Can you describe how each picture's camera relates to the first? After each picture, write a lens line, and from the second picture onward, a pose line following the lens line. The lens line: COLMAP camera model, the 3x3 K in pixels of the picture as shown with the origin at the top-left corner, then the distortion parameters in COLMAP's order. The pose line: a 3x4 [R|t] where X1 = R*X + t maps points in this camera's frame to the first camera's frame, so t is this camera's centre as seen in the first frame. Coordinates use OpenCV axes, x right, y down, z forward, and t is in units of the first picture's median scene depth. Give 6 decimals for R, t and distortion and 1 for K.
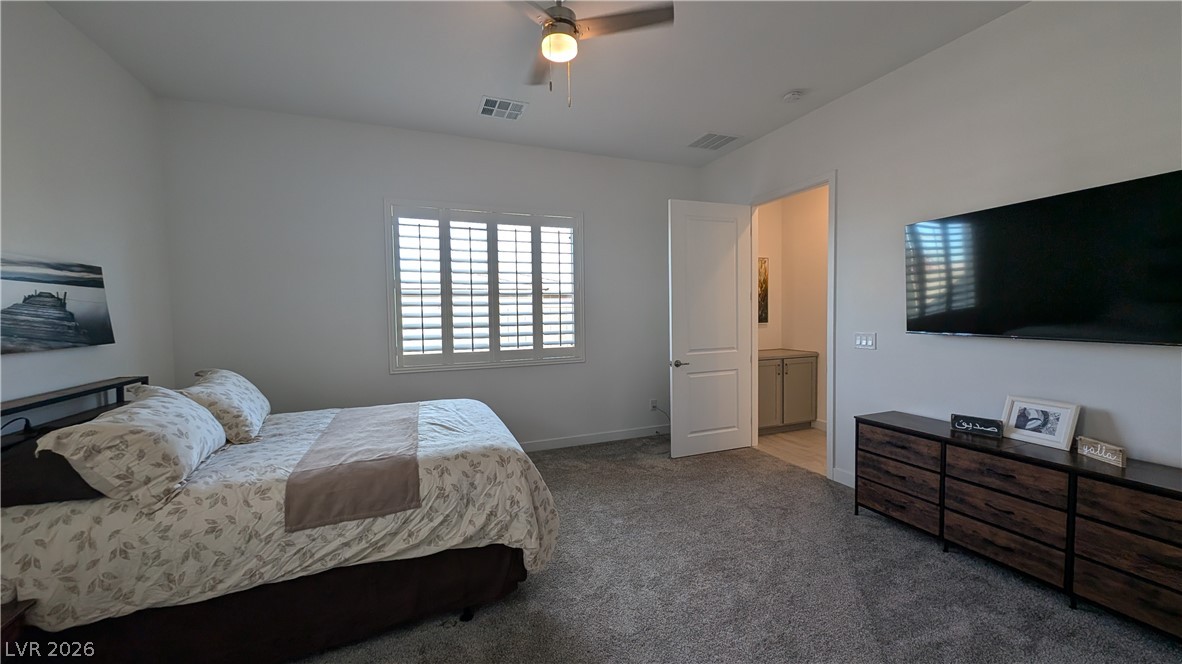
lens RADIAL K [[439.8, 0, 591.0], [0, 439.8, 332.0], [0, 0, 1]] dist [0.012277, -0.006453]
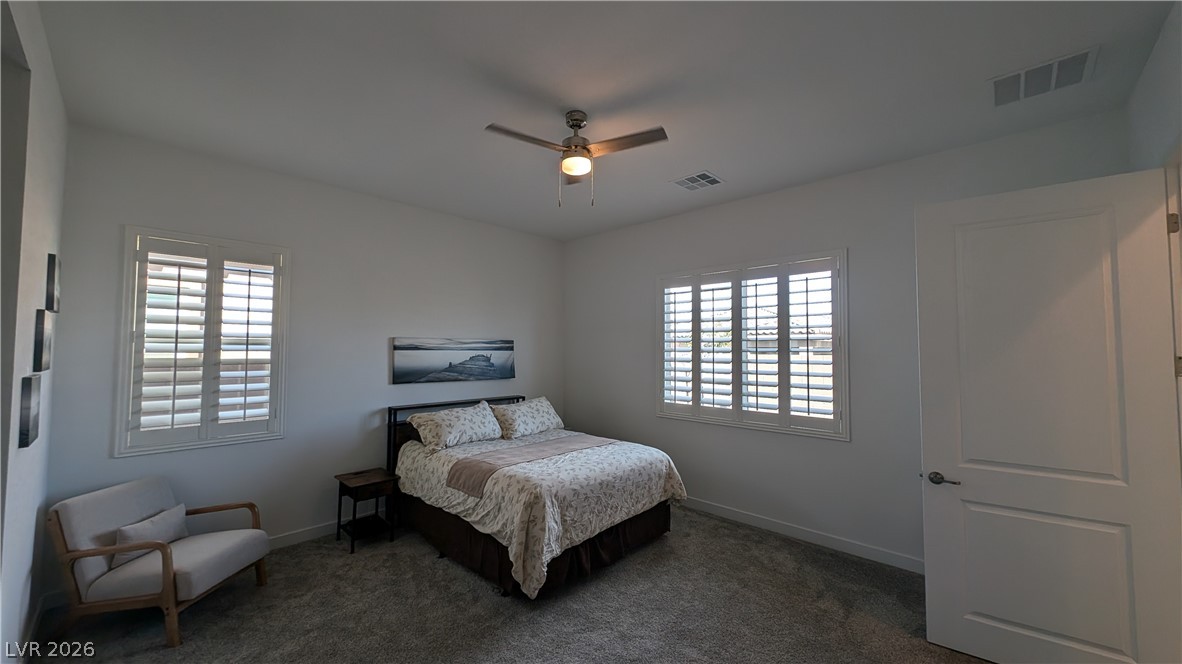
lens RADIAL K [[439.8, 0, 591.0], [0, 439.8, 332.0], [0, 0, 1]] dist [0.012277, -0.006453]
pose [[0.409506, -0.019057, -0.912108, 0.576626], [-0.052014, 0.997668, -0.044197, -0.072580], [0.910823, 0.065541, 0.407560, 0.312429]]
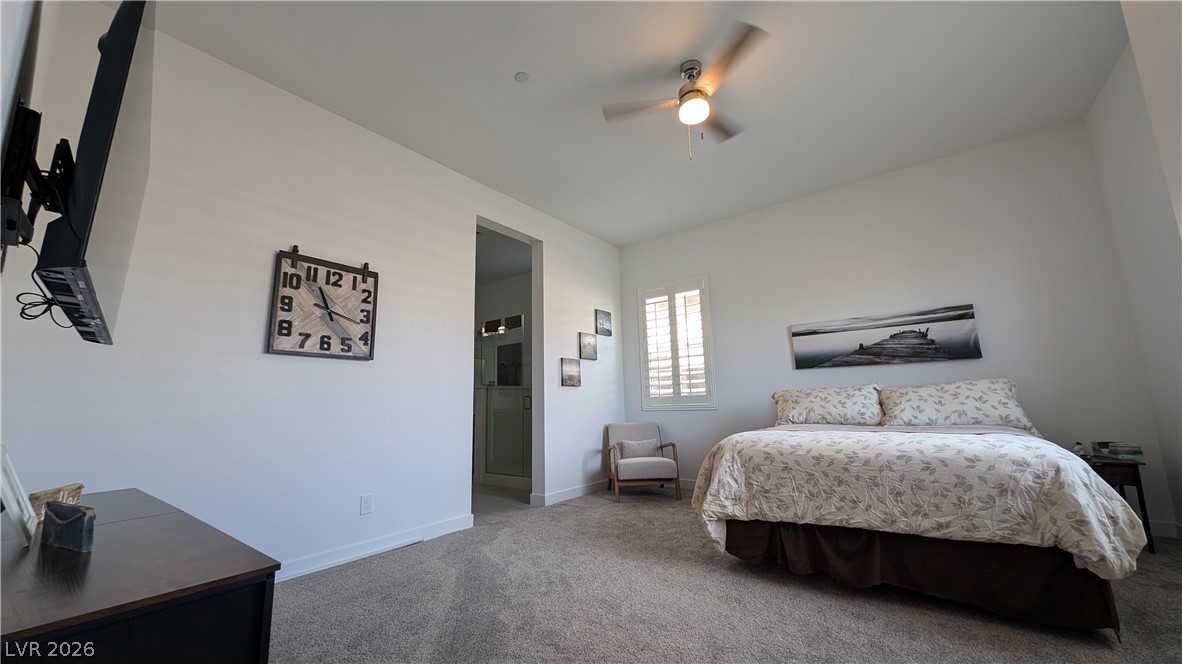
lens RADIAL K [[439.8, 0, 591.0], [0, 439.8, 332.0], [0, 0, 1]] dist [0.012277, -0.006453]
pose [[-0.858193, -0.042623, -0.511554, 0.429253], [0.018099, 0.993415, -0.113135, 0.052009], [0.513008, -0.106350, -0.851770, 1.001693]]
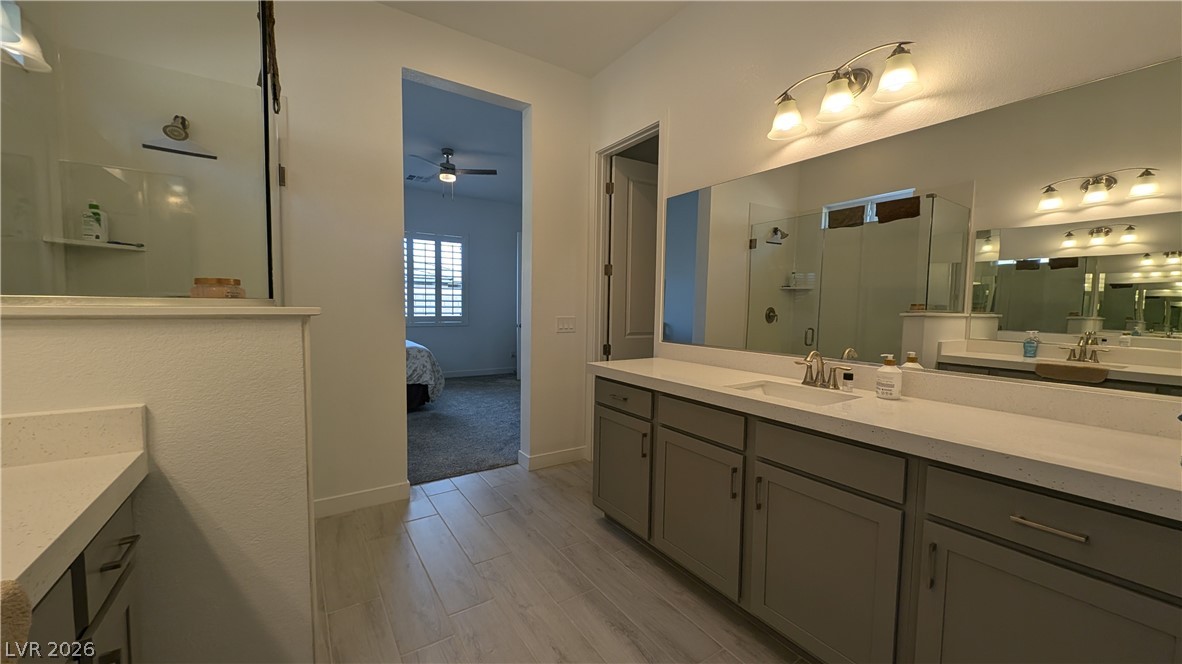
lens RADIAL K [[439.8, 0, 591.0], [0, 439.8, 332.0], [0, 0, 1]] dist [0.012277, -0.006453]
pose [[0.979590, 0.018602, 0.200142, 0.120498], [-0.021656, 0.999680, 0.013080, 0.069848], [-0.199835, -0.017147, 0.979680, -0.796426]]
